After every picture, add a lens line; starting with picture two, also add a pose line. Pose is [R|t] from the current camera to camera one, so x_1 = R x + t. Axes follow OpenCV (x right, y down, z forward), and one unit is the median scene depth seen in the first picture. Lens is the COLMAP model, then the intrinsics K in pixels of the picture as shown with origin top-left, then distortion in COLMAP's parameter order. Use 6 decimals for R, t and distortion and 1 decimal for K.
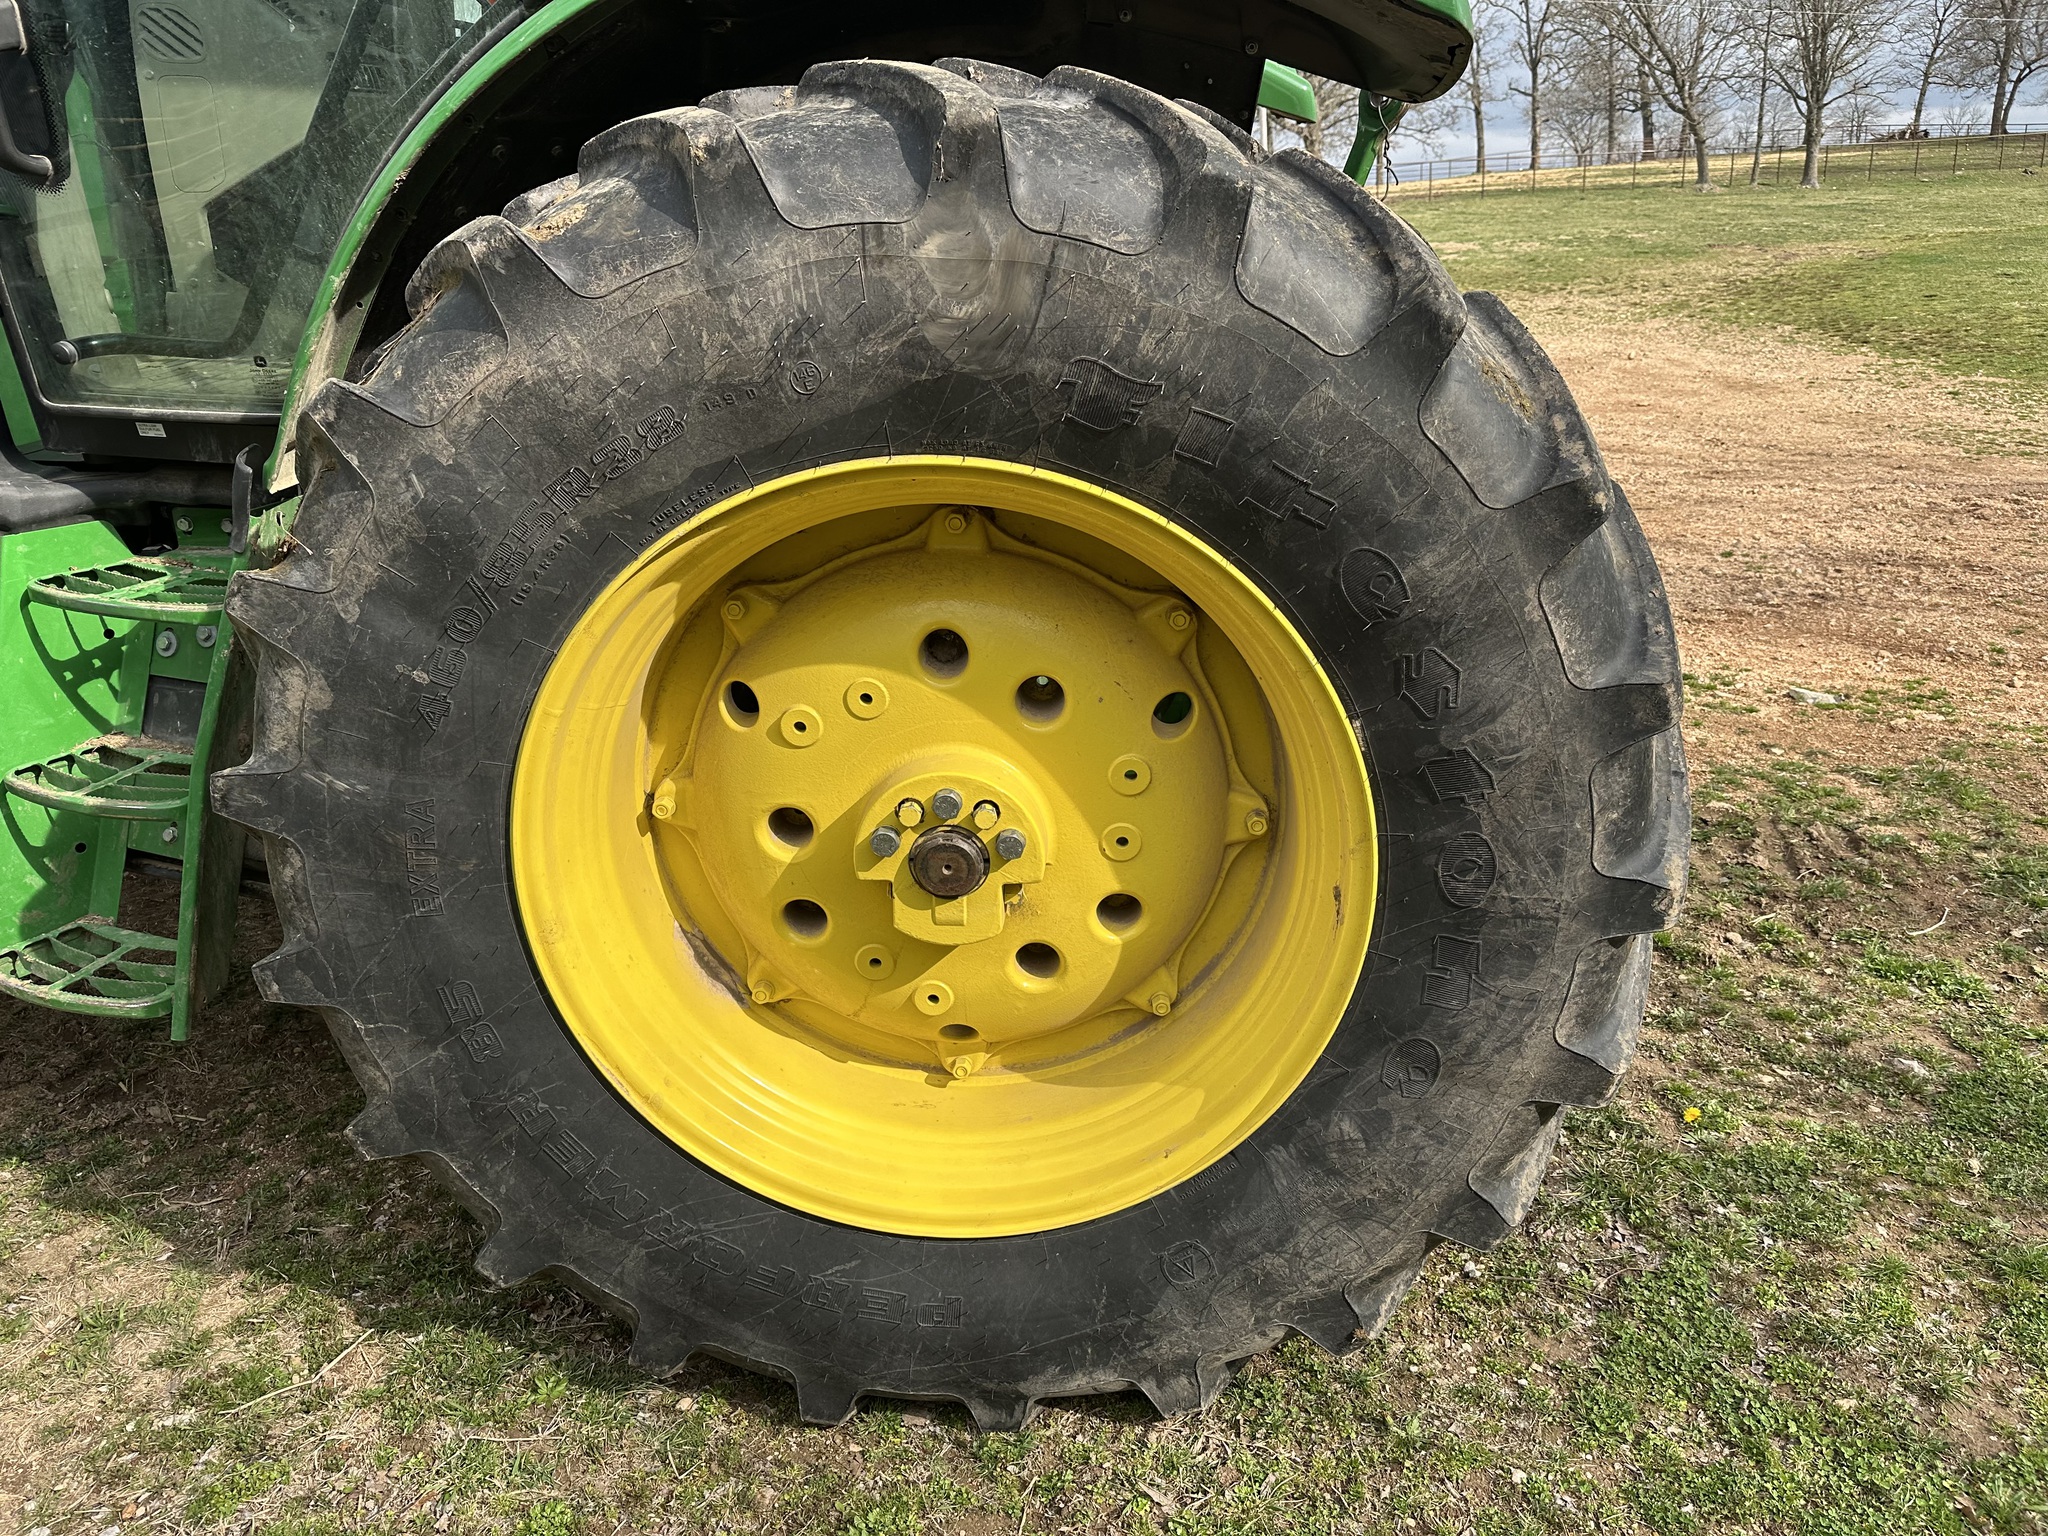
lens RADIAL K [[1449.5, 0, 1041.7], [0, 1449.5, 758.2], [0, 0, 1]] dist [0.030595, -0.041279]
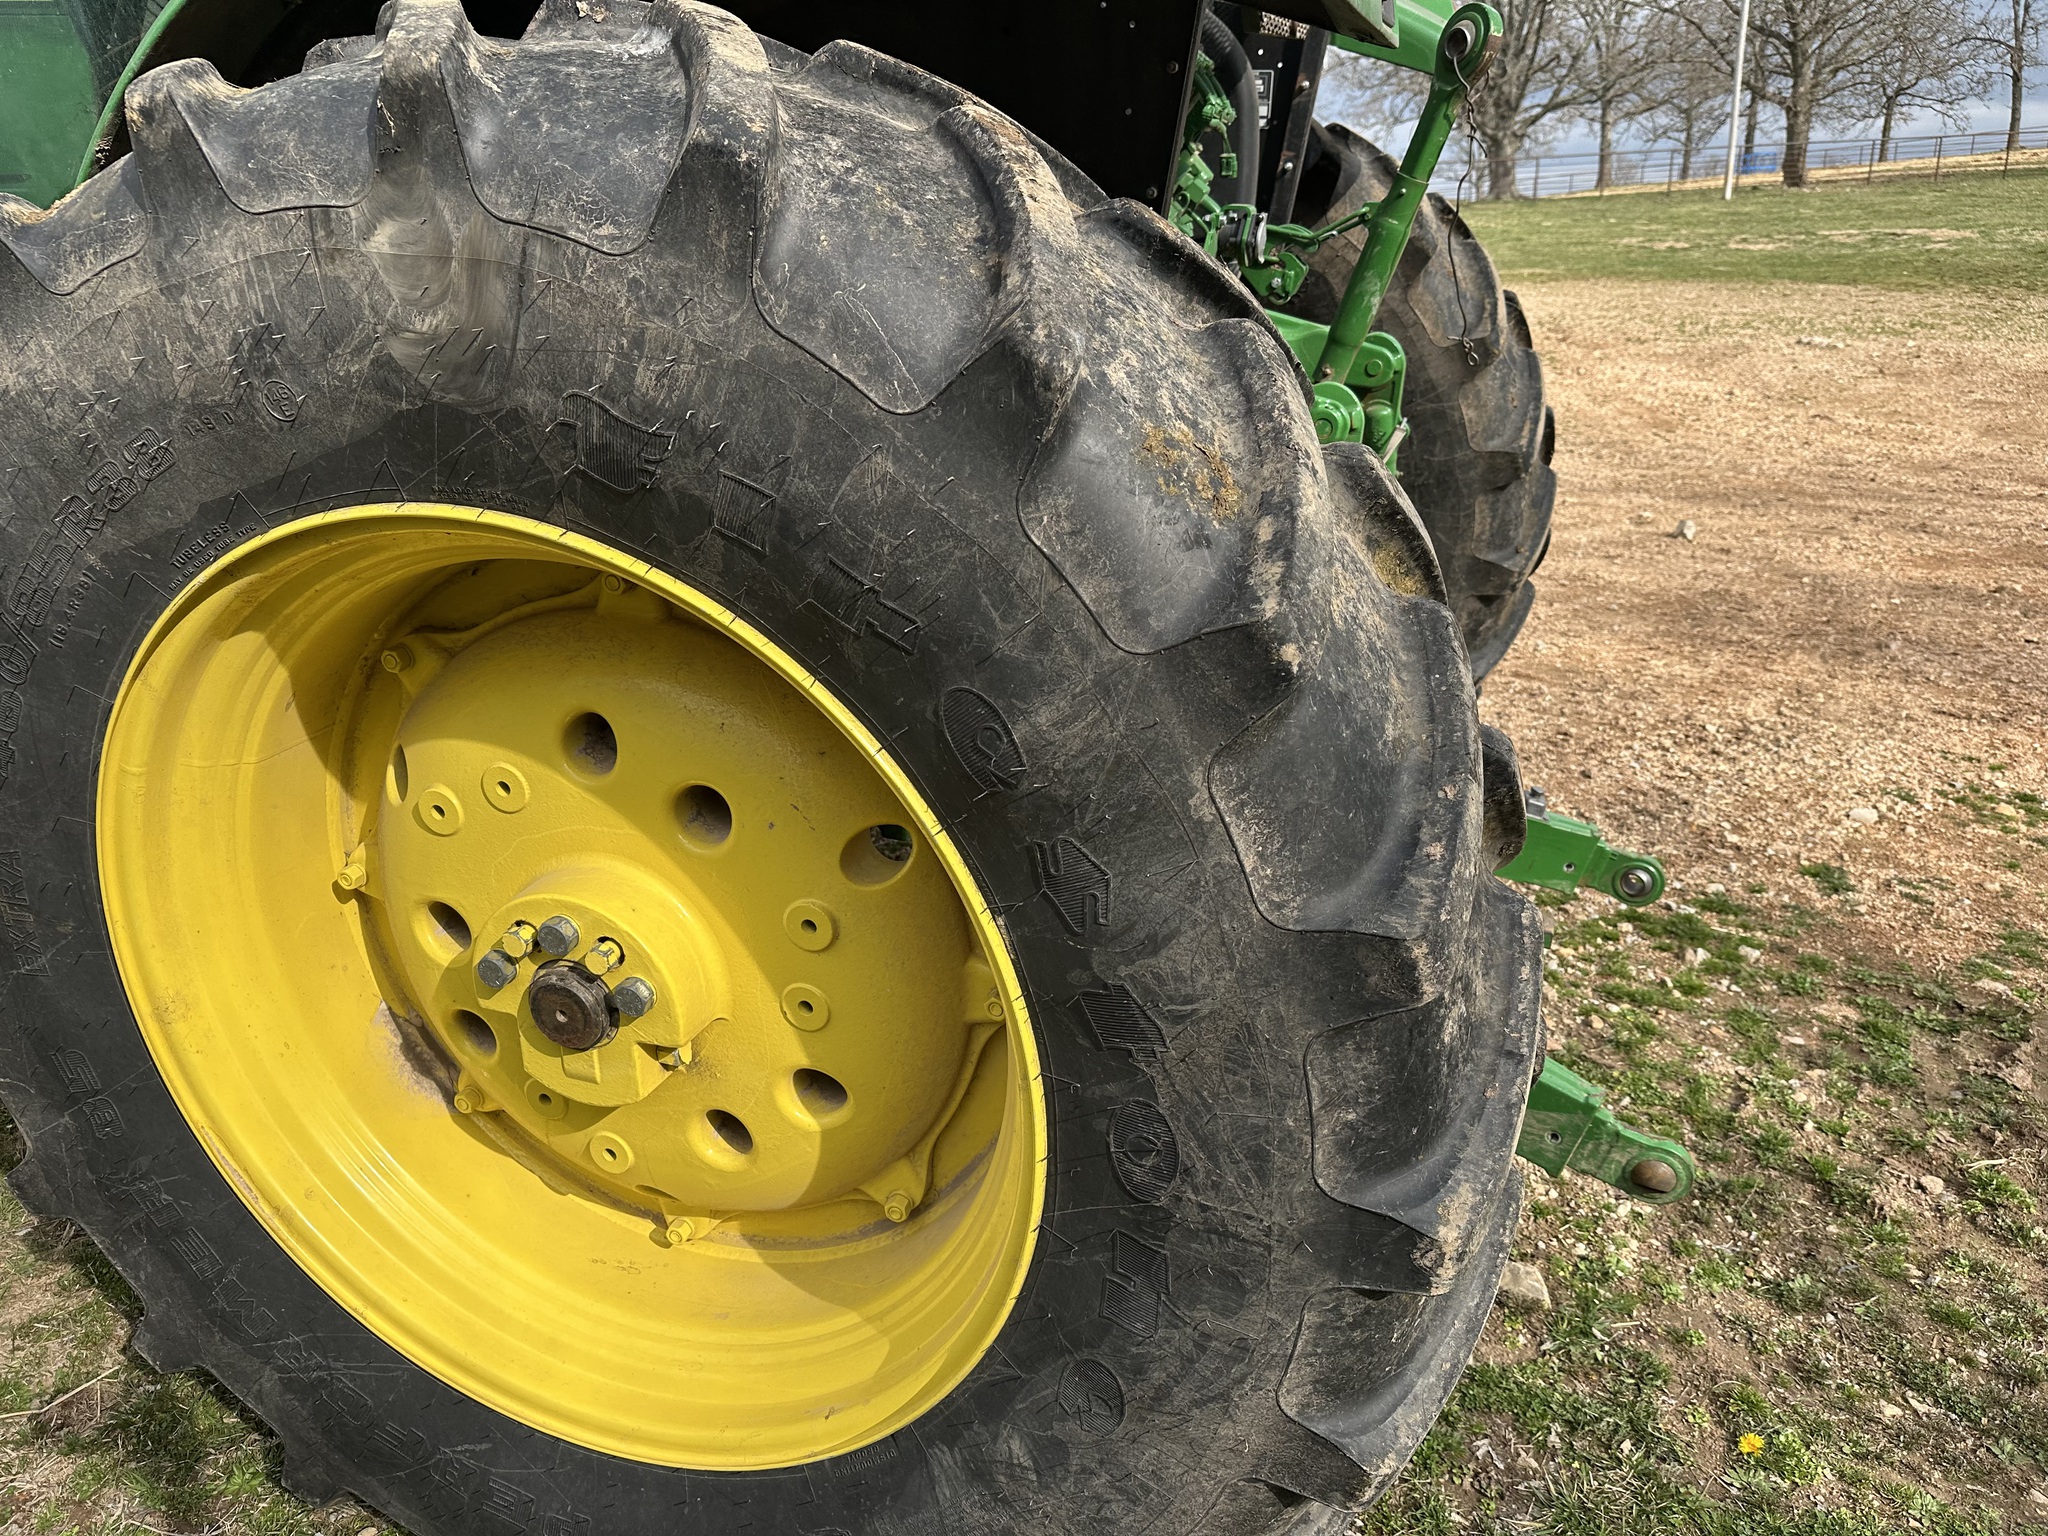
lens RADIAL K [[1449.5, 0, 1020.2], [0, 1449.5, 748.6], [0, 0, 1]] dist [0.030595, -0.041279]
pose [[0.956693, 0.113448, -0.268083, 0.359763], [-0.110762, 0.993528, 0.025173, -0.112219], [0.269204, 0.005611, 0.963067, 0.282241]]
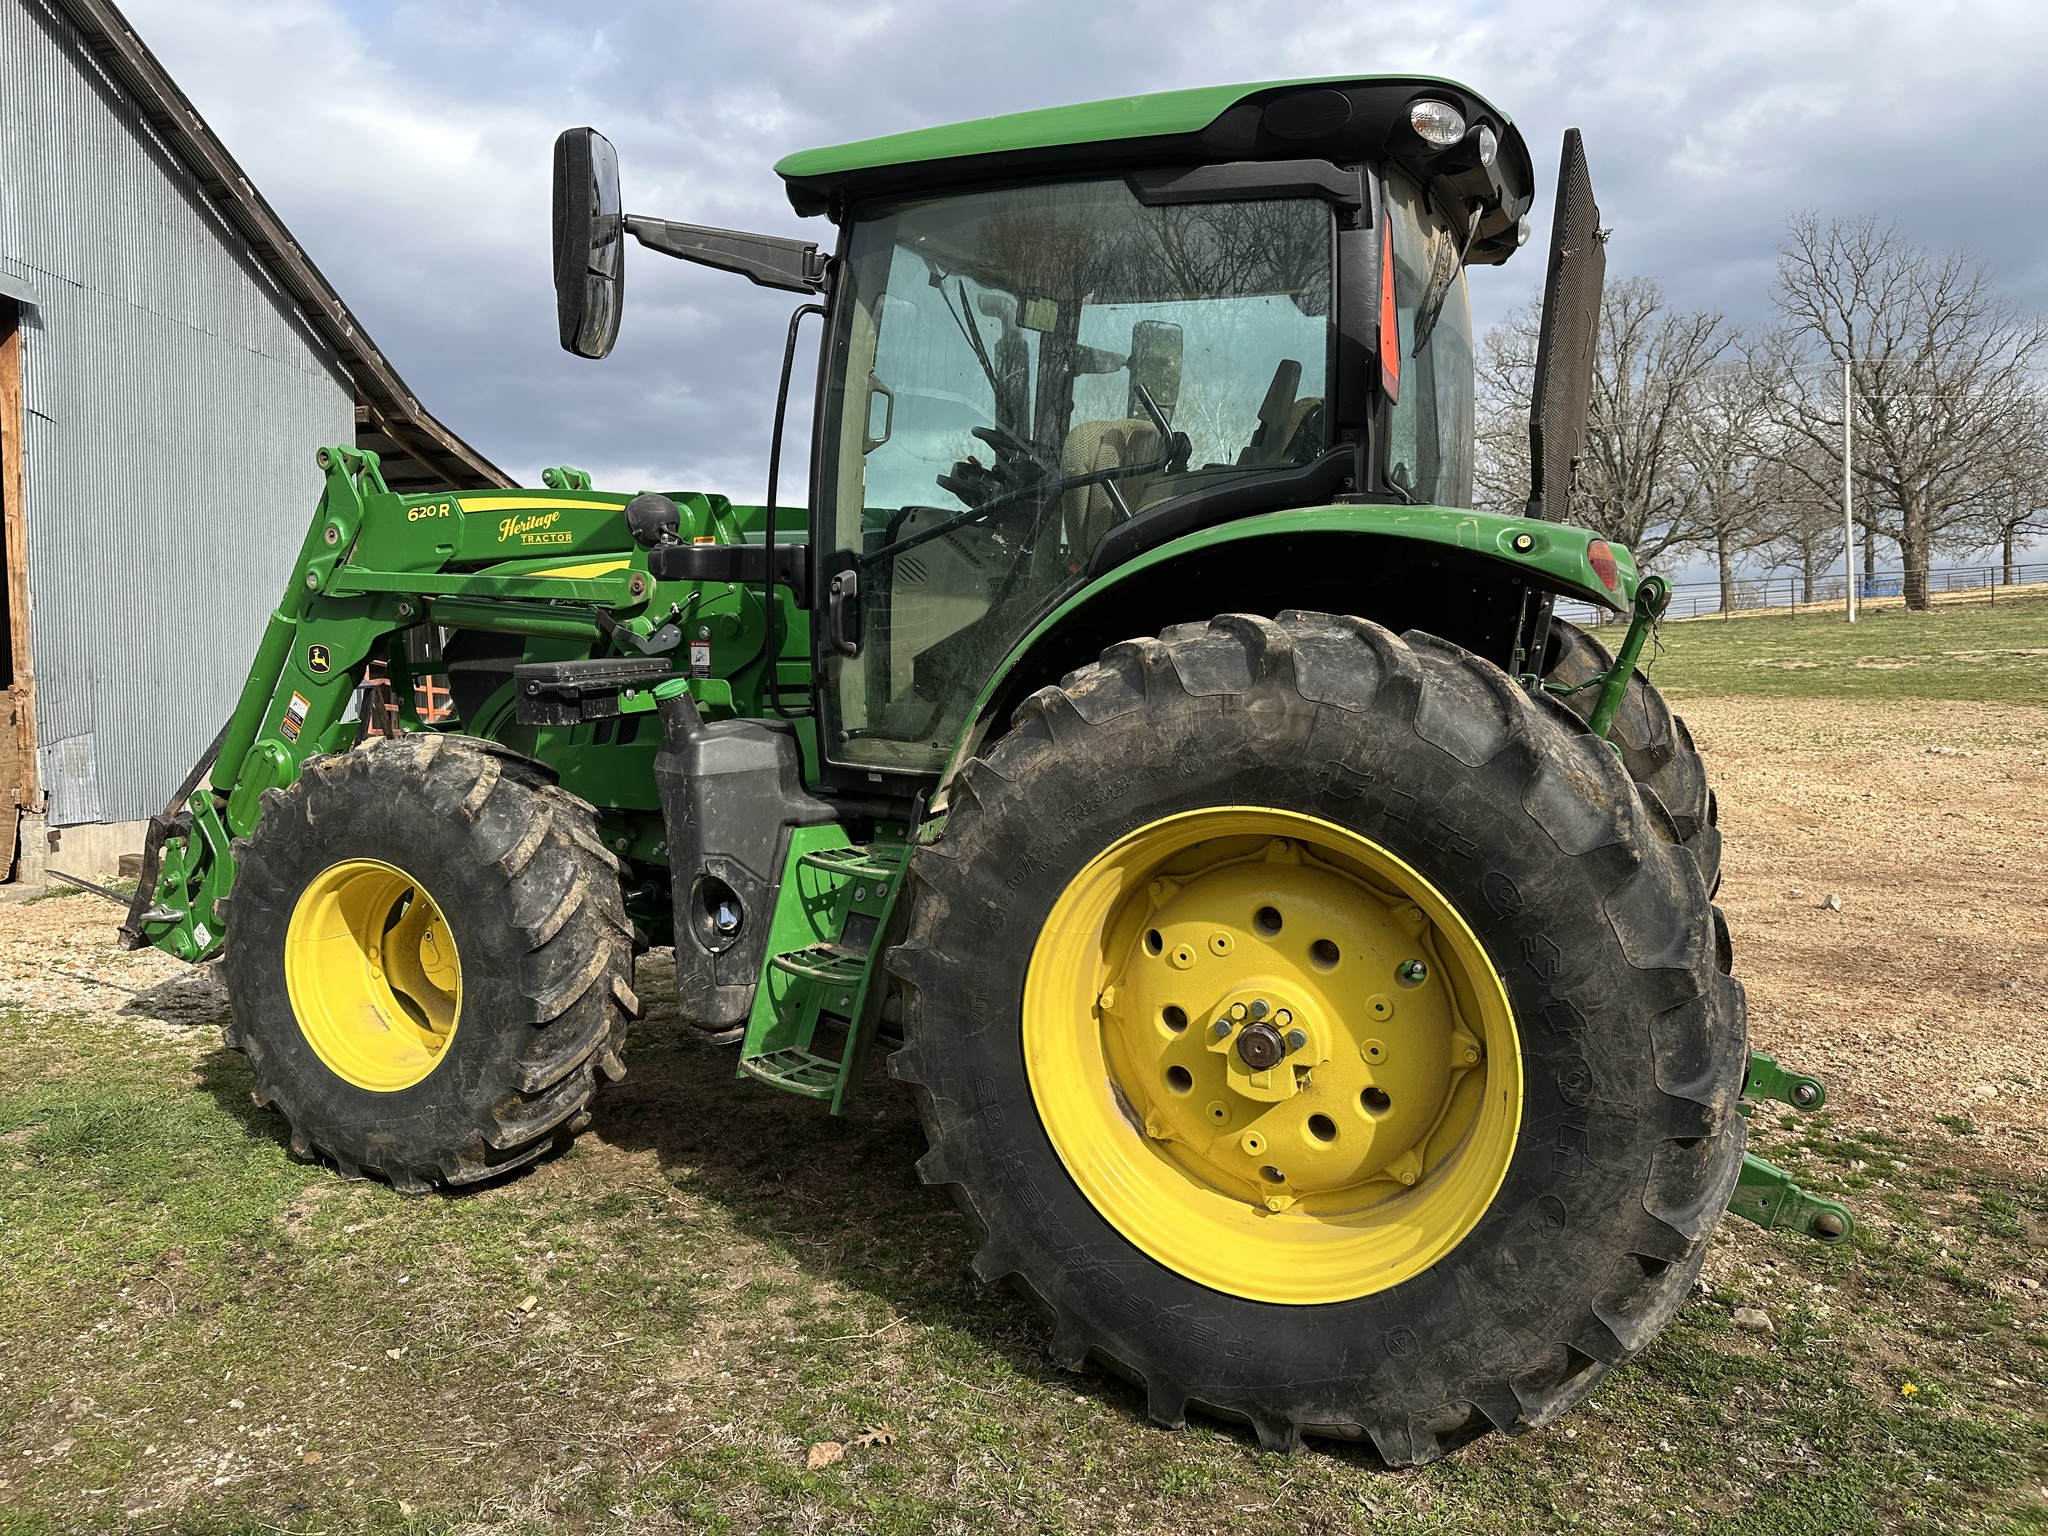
lens RADIAL K [[1449.5, 0, 1005.6], [0, 1449.5, 756.0], [0, 0, 1]] dist [0.030595, -0.041279]
pose [[0.922907, 0.040022, -0.382938, 0.282221], [-0.136214, 0.964201, -0.227513, 0.164334], [0.360123, 0.262134, 0.895319, -0.679257]]
